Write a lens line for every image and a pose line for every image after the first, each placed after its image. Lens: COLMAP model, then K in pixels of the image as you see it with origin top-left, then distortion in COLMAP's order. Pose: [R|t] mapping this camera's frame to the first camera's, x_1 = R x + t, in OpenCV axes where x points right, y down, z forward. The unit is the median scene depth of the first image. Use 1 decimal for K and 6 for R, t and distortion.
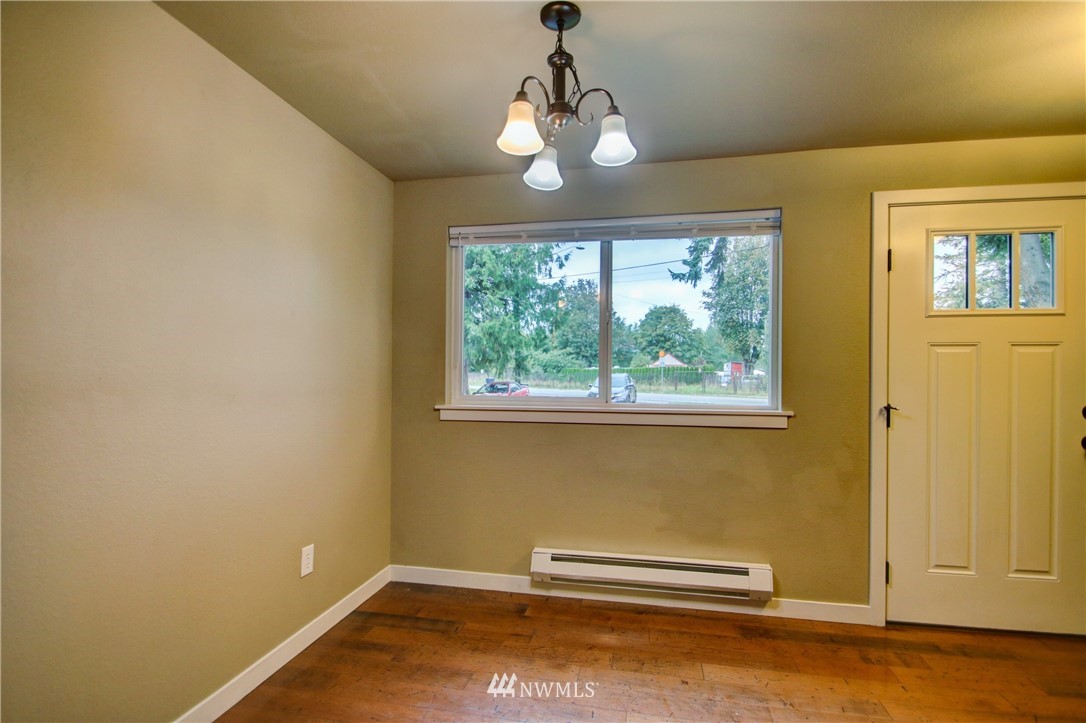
lens RADIAL K [[509.7, 0, 551.1], [0, 509.7, 374.5], [0, 0, 1]] dist [0.009960, -0.013248]
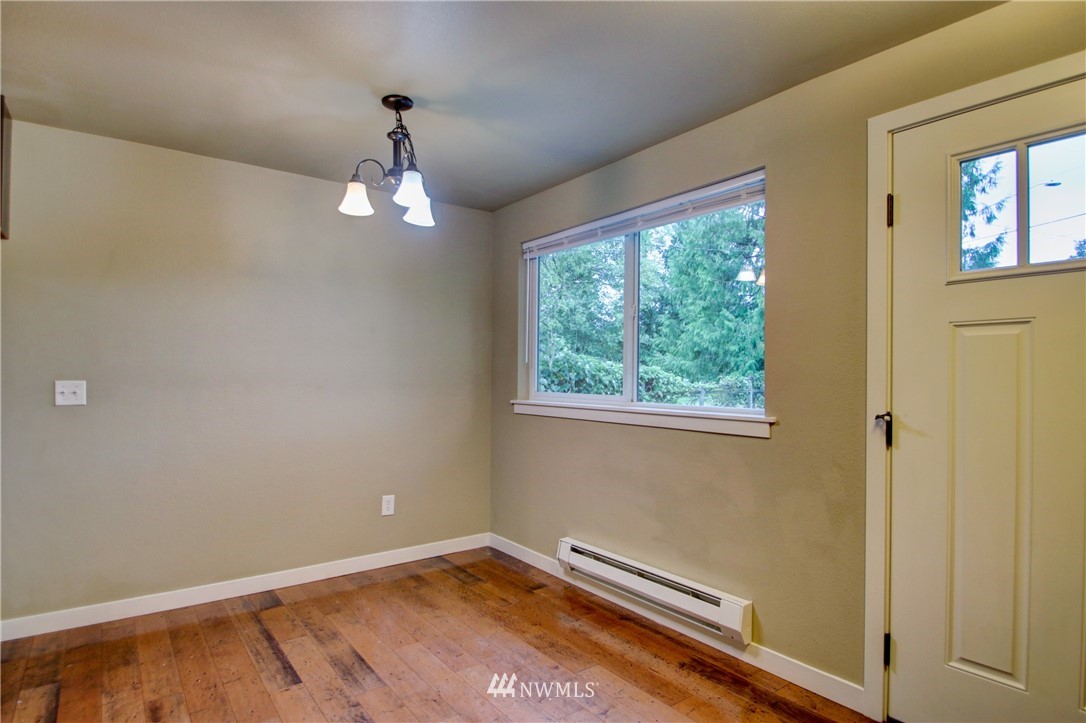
lens RADIAL K [[577.3, 0, 540.7], [0, 577.3, 374.1], [0, 0, 1]] dist [-0.017740, -0.001281]
pose [[0.748411, -0.003113, -0.663228, 0.770846], [0.001818, 0.999995, -0.002641, 0.005827], [0.663233, 0.000771, 0.748412, 0.077812]]
